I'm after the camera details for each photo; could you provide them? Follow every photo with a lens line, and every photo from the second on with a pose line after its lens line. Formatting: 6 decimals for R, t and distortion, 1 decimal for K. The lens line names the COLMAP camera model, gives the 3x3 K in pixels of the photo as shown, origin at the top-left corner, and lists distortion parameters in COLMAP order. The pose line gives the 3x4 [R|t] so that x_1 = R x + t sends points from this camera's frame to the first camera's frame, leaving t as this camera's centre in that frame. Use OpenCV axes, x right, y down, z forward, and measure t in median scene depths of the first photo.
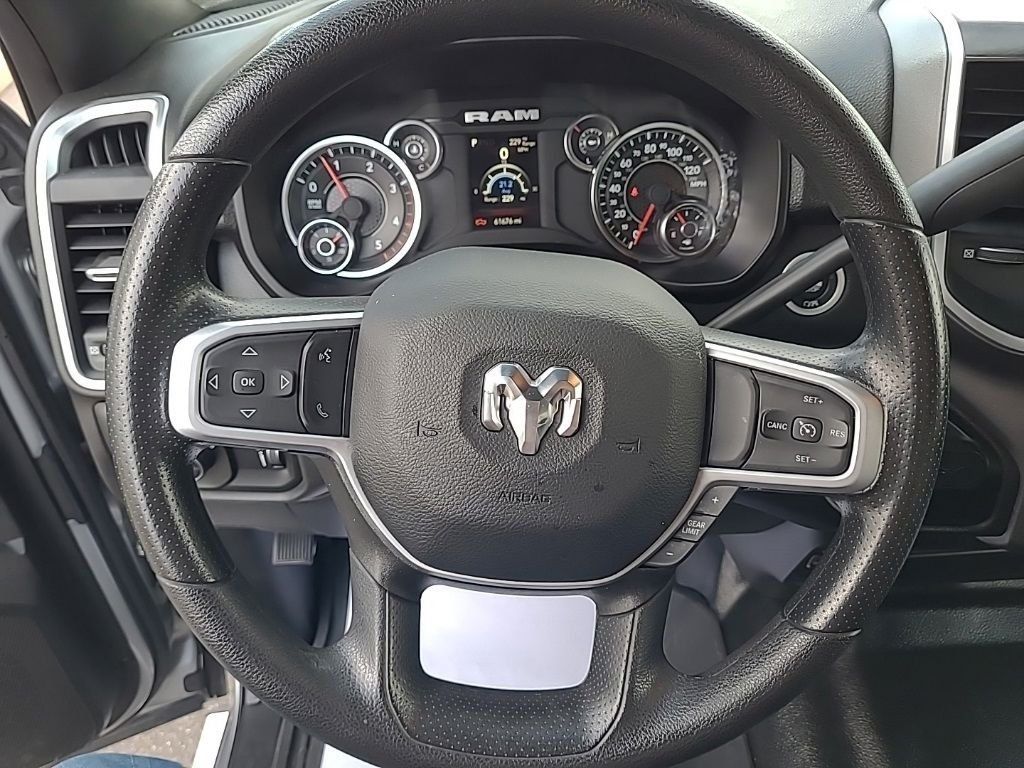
lens RADIAL K [[775.5, 0, 512.0], [0, 775.5, 384.0], [0, 0, 1]] dist [0.043861, -0.033038]
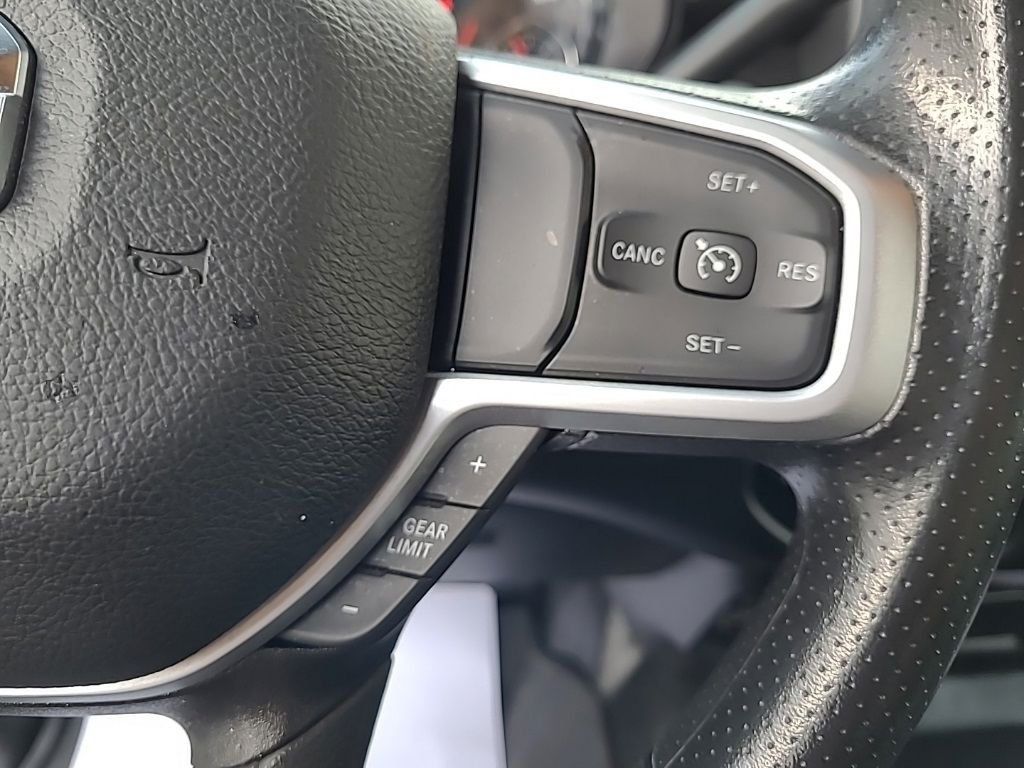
lens RADIAL K [[767.9, 0, 512.0], [0, 767.9, 384.0], [0, 0, 1]] dist [-0.051436, -0.000040]
pose [[0.996000, 0.034334, 0.082493, 0.251148], [-0.028691, 0.997229, -0.068639, 0.138531], [-0.084621, 0.065997, 0.994225, 0.646511]]
